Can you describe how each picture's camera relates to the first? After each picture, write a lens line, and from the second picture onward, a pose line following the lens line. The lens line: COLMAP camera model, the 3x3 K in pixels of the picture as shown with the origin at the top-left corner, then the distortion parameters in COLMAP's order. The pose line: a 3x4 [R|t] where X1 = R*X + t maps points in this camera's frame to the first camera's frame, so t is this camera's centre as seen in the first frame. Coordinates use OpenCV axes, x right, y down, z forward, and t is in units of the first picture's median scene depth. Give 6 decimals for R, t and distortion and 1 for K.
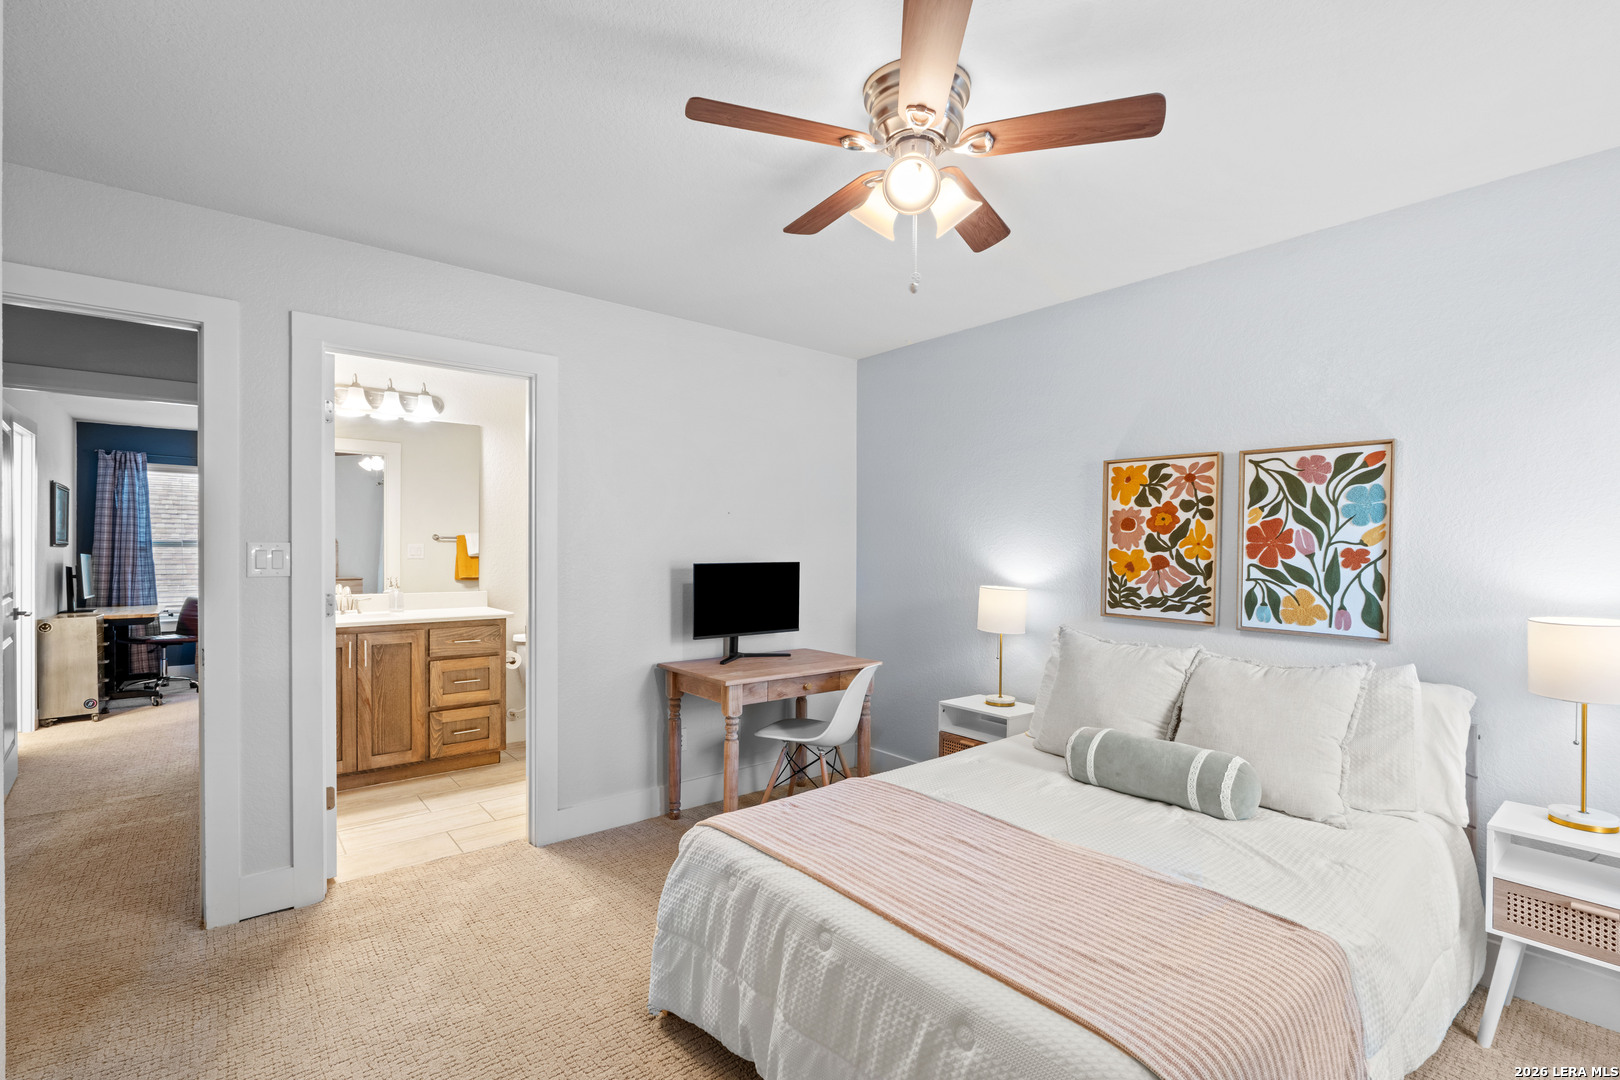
lens RADIAL K [[710.5, 0, 806.8], [0, 710.5, 546.6], [0, 0, 1]] dist [-0.008376, 0.001133]
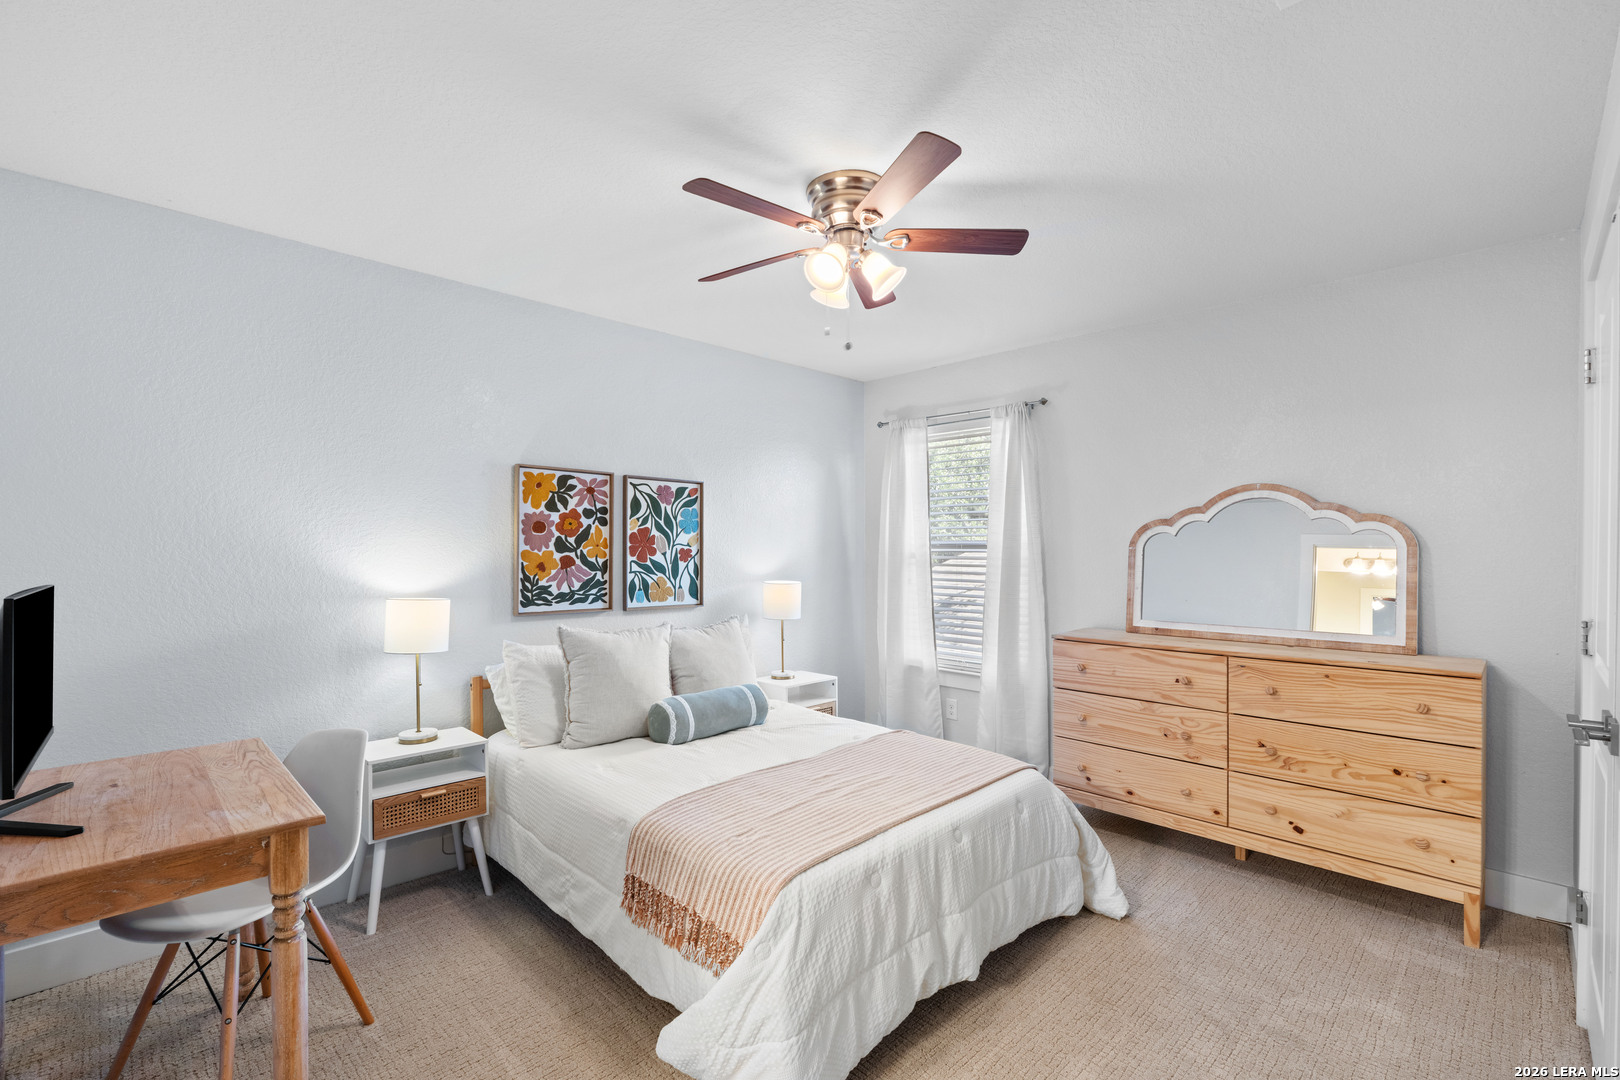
lens RADIAL K [[710.5, 0, 809.8], [0, 710.5, 546.1], [0, 0, 1]] dist [-0.008376, 0.001133]
pose [[-0.079953, -0.006508, 0.996777, -0.683214], [-0.001465, 0.999978, 0.006411, -0.010841], [-0.996798, -0.000948, -0.079961, 0.717026]]
